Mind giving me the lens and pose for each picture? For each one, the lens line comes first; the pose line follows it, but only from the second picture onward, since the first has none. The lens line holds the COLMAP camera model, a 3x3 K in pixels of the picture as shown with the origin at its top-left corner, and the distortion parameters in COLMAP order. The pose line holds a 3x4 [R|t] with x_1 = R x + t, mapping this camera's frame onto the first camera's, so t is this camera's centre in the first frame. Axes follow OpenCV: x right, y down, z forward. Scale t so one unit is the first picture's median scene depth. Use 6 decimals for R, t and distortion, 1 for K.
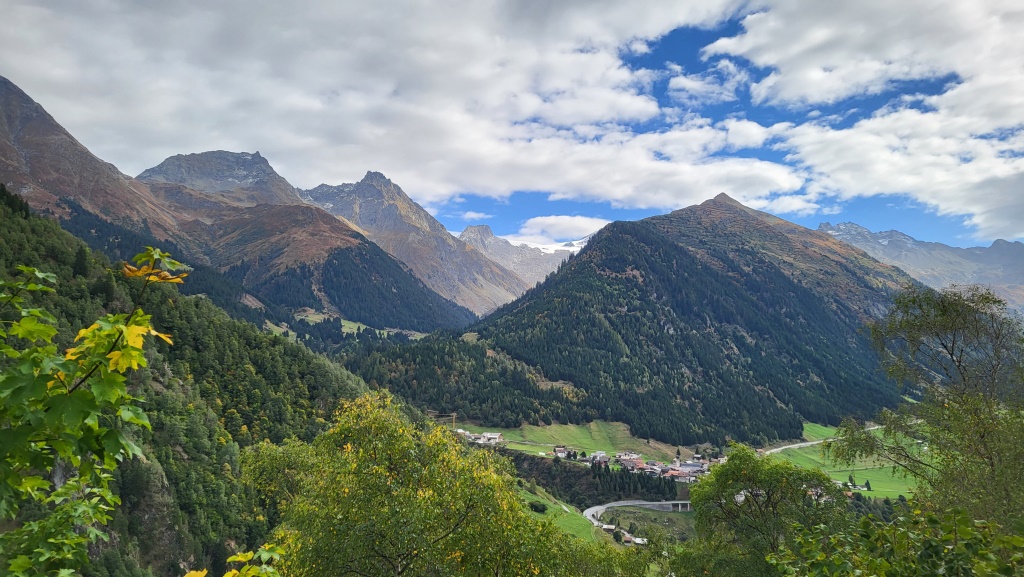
lens RADIAL K [[770.8, 0, 512.4], [0, 770.8, 286.4], [0, 0, 1]] dist [0.061625, -0.032881]
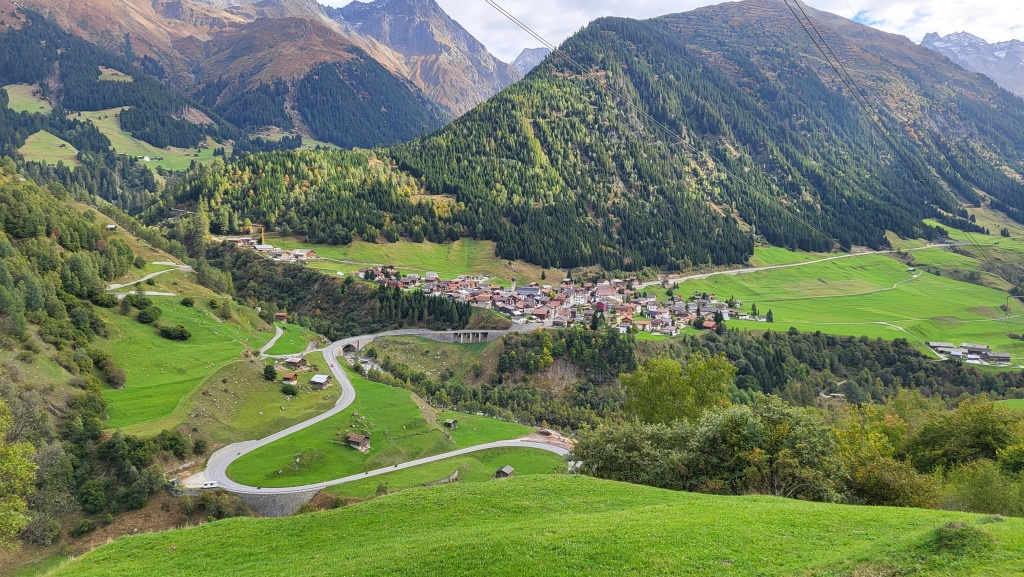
lens RADIAL K [[770.8, 0, 516.7], [0, 770.8, 290.1], [0, 0, 1]] dist [0.061625, -0.032881]
pose [[0.993277, 0.012919, -0.115040, 0.128679], [0.011710, 0.977444, 0.210869, 0.025734], [0.115170, -0.210798, 0.970721, 0.090668]]
